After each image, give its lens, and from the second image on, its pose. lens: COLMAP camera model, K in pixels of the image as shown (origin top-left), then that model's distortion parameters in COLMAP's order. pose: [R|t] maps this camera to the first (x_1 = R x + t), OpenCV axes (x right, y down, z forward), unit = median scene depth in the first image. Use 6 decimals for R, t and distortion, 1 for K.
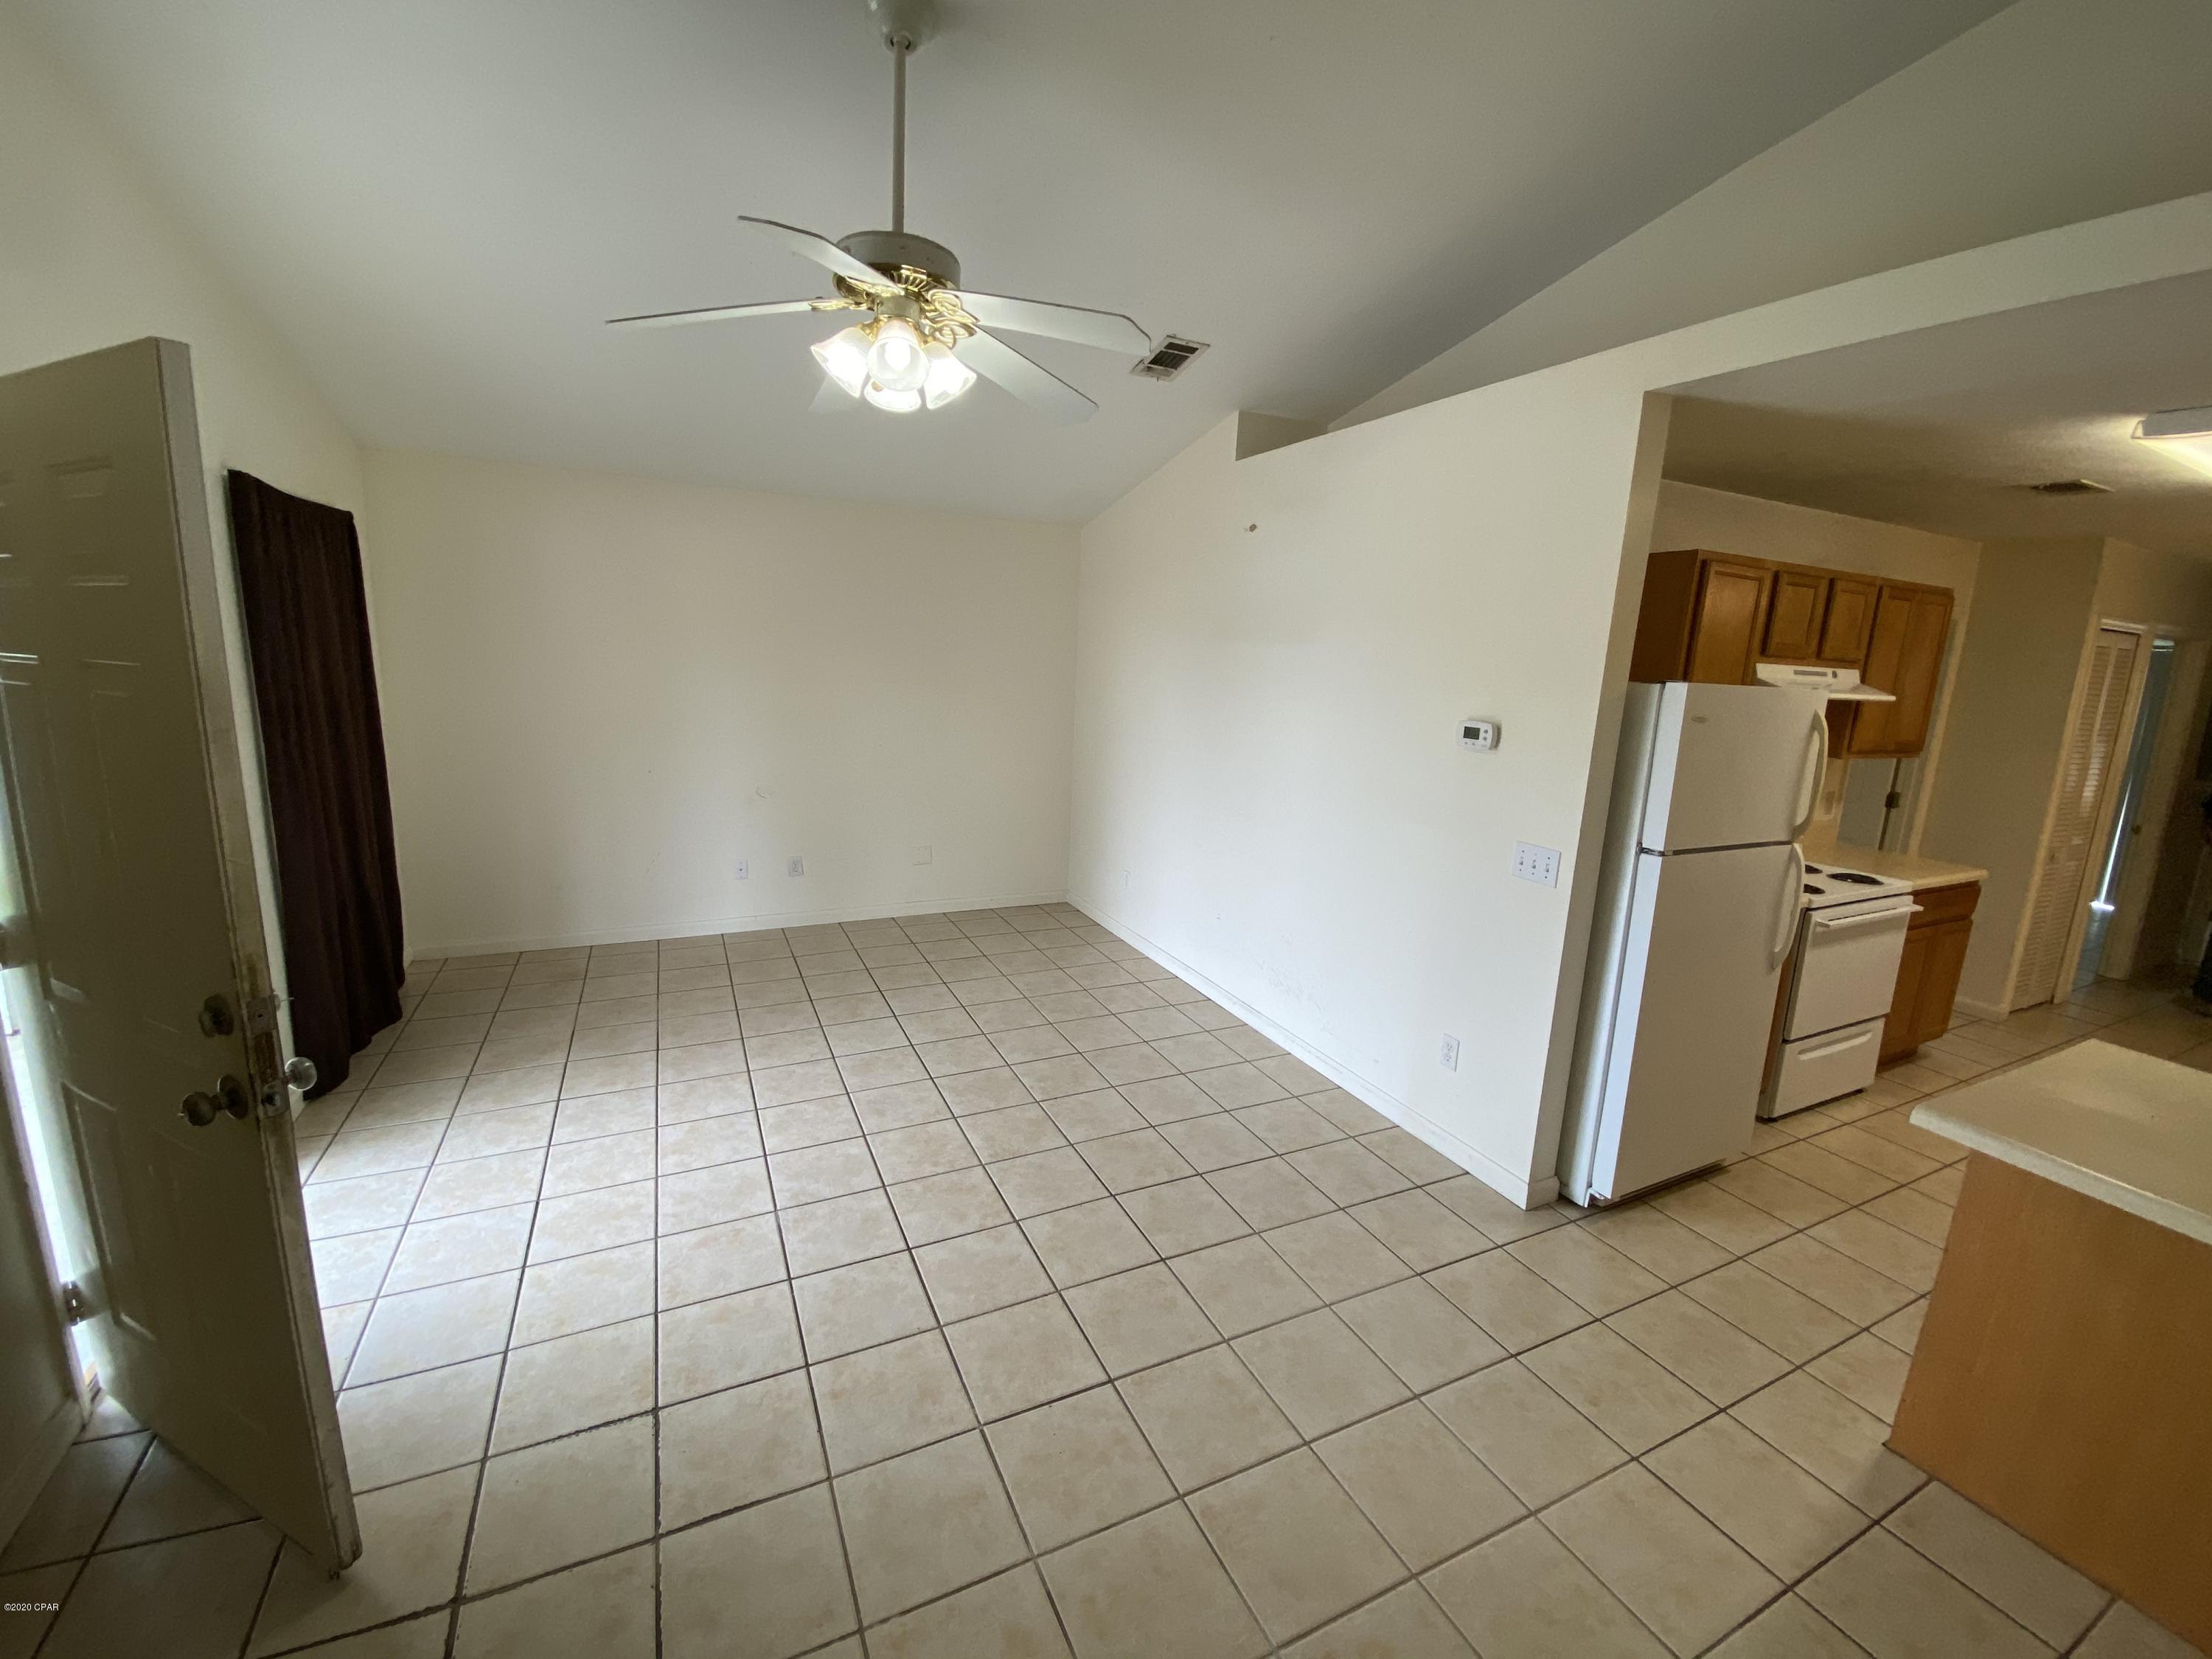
lens RADIAL K [[890.3, 0, 1091.4], [0, 890.3, 823.7], [0, 0, 1]] dist [0.017909, -0.020052]
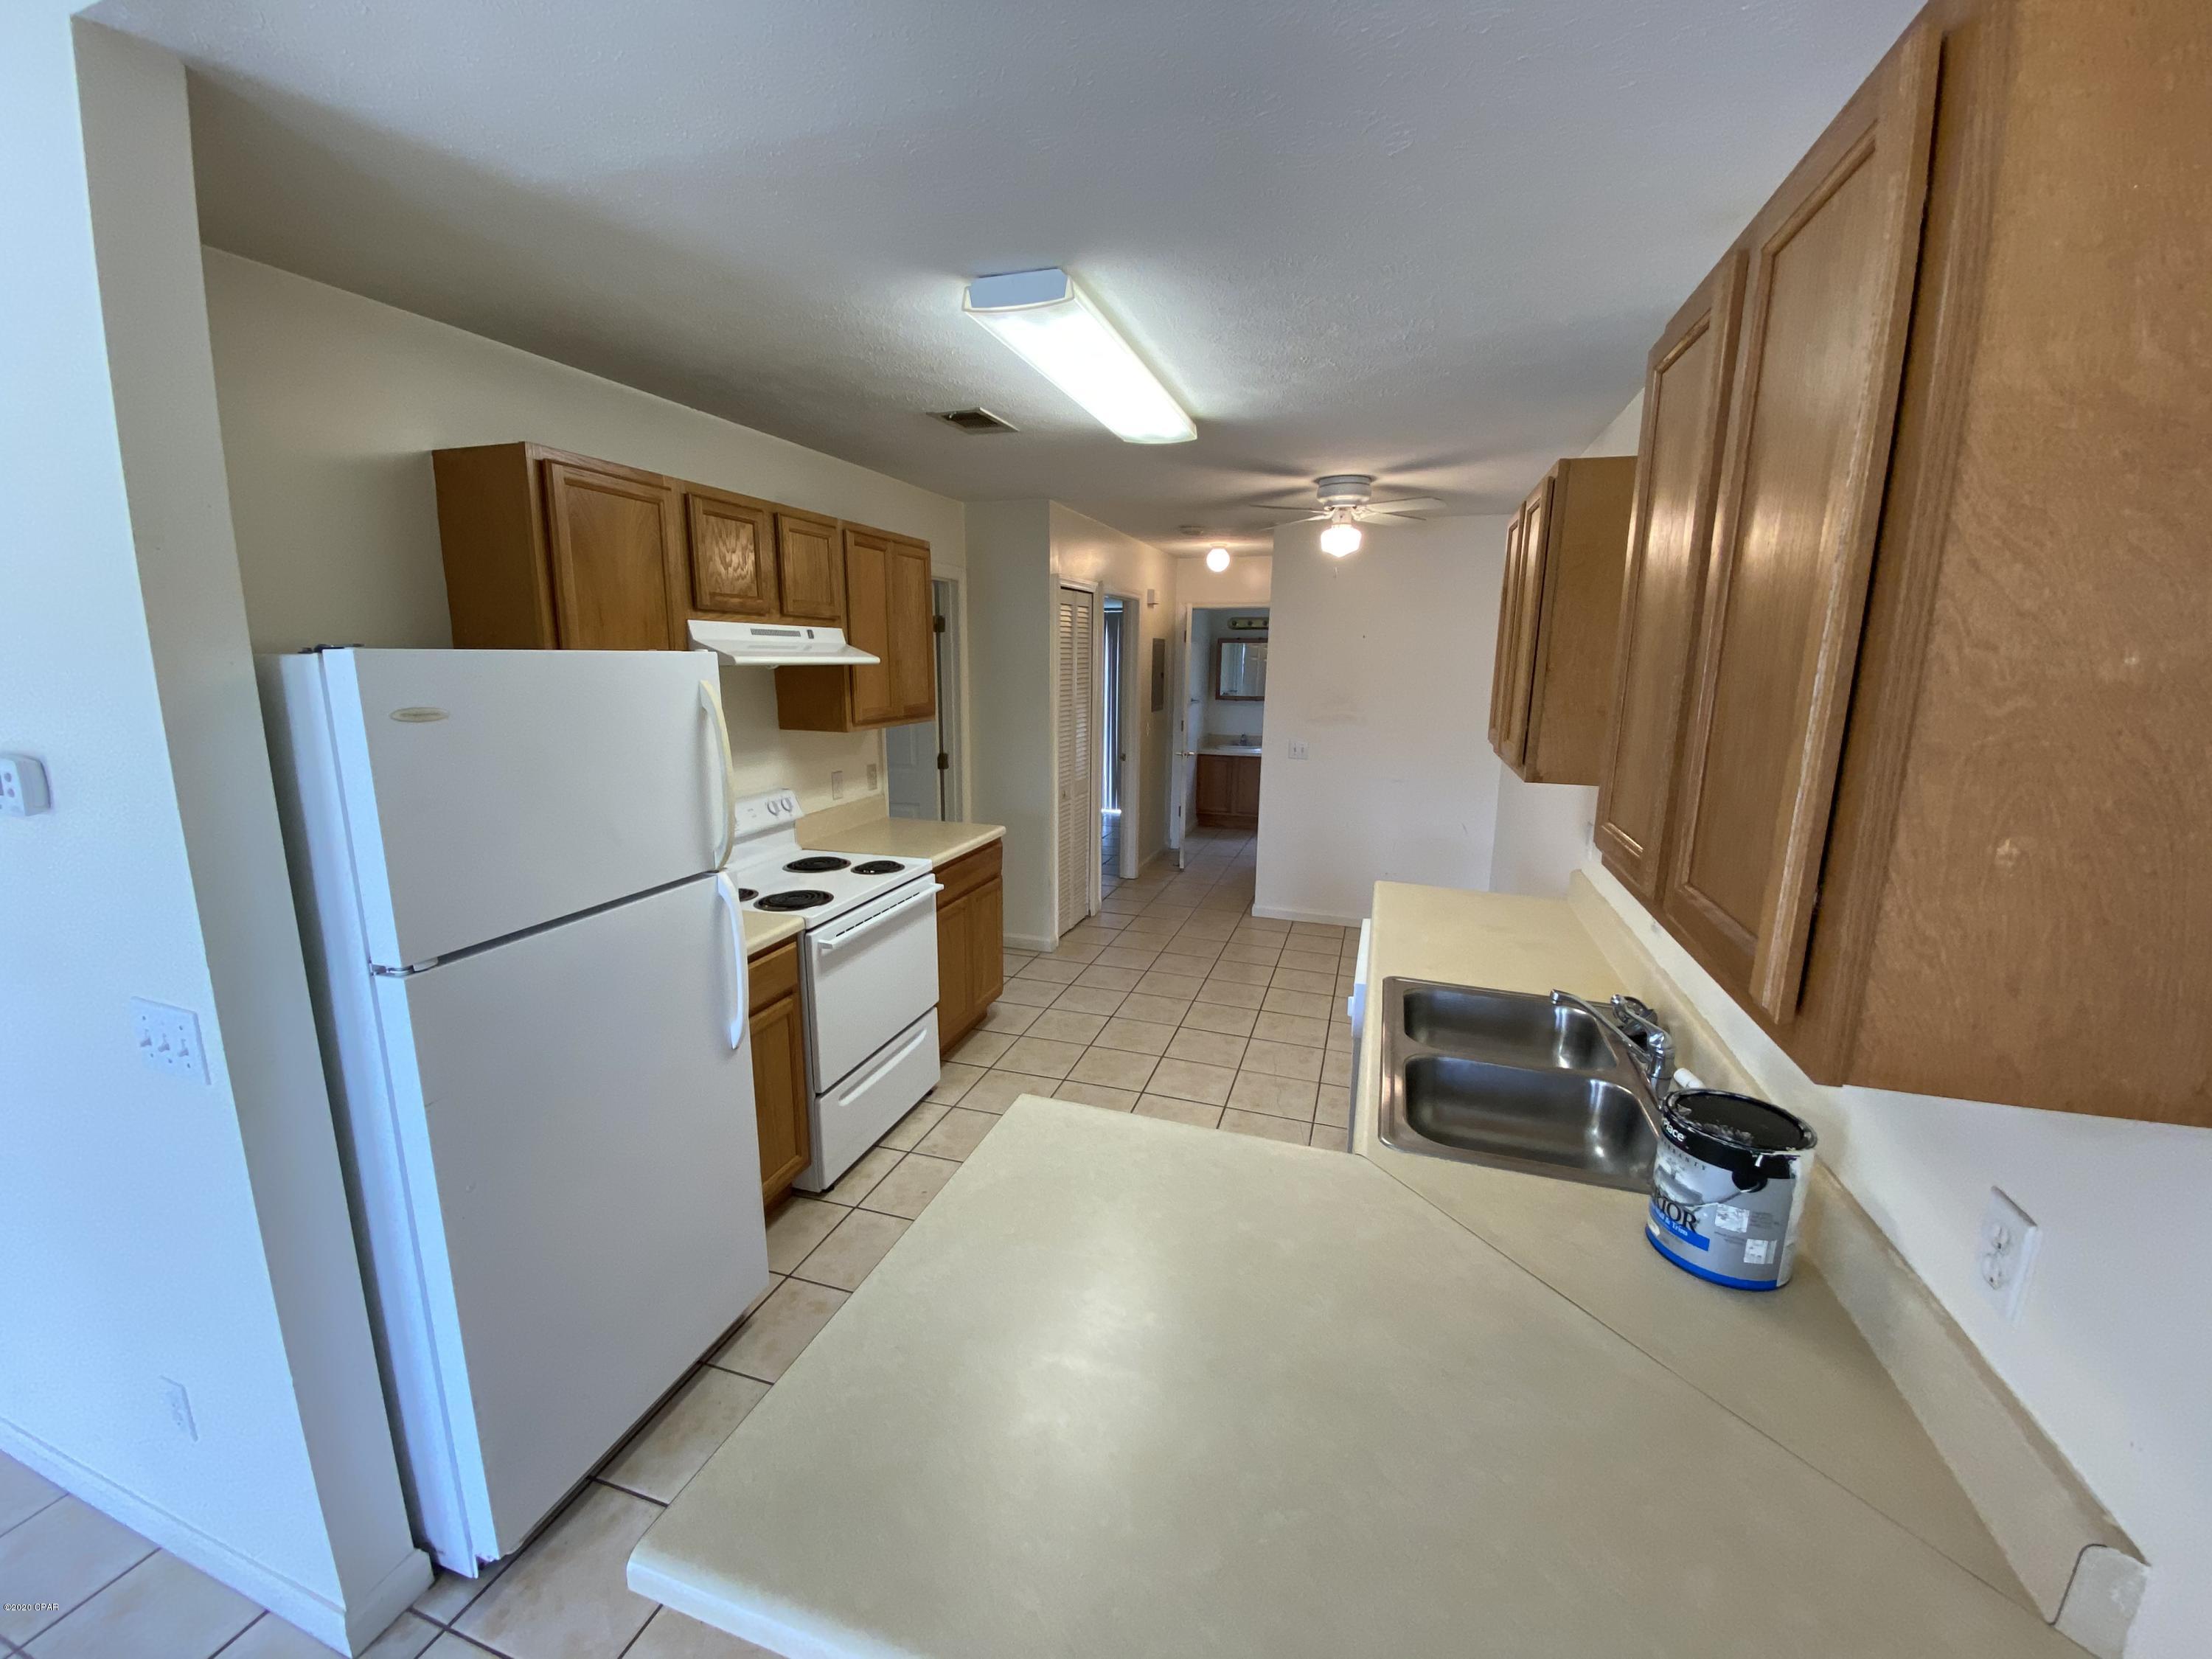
lens RADIAL K [[890.3, 0, 1091.4], [0, 890.3, 823.7], [0, 0, 1]] dist [0.017909, -0.020052]
pose [[0.689284, -0.172981, 0.703537, 0.453226], [0.157854, 0.983606, 0.087186, -0.027645], [-0.707085, 0.050961, 0.705290, 0.268594]]
